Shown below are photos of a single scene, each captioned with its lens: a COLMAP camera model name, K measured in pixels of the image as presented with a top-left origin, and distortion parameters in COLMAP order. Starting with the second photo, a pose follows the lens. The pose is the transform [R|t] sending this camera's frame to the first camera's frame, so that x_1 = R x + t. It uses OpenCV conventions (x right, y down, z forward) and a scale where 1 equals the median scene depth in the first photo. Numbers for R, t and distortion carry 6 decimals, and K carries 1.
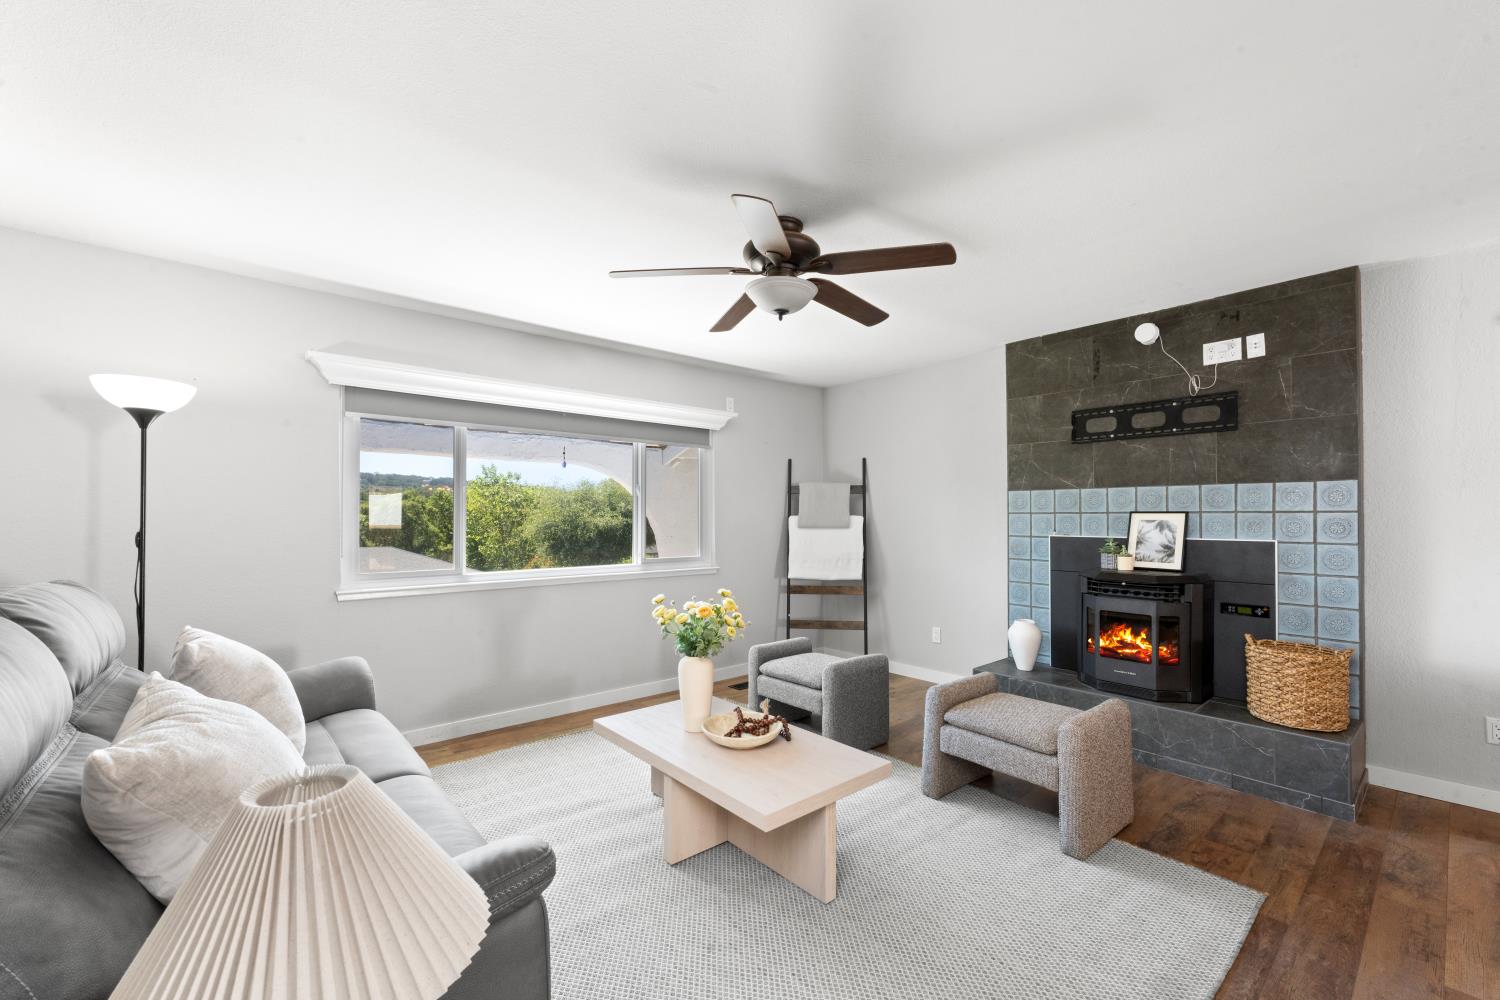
lens RADIAL K [[600.3, 0, 755.0], [0, 600.3, 514.6], [0, 0, 1]] dist [-0.001843, -0.000120]
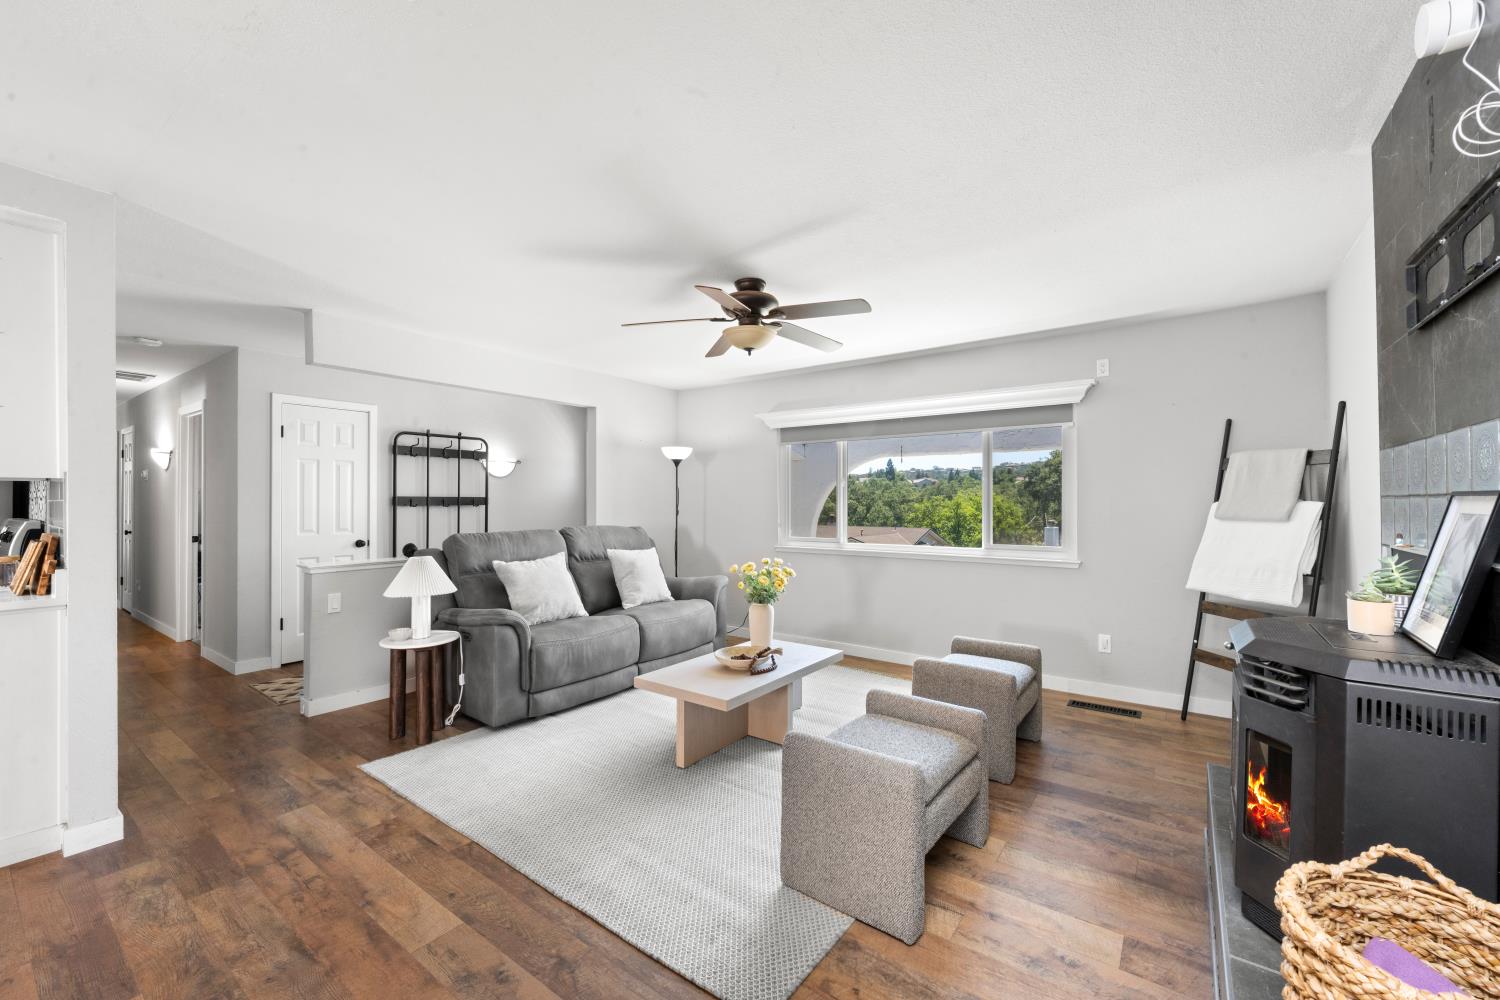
lens RADIAL K [[600.3, 0, 753.8], [0, 600.3, 500.1], [0, 0, 1]] dist [-0.001843, -0.000120]
pose [[0.239590, -0.006029, -0.970855, 0.855162], [0.006354, 0.999969, -0.004642, -0.000400], [0.970853, -0.005057, 0.239621, 0.446459]]
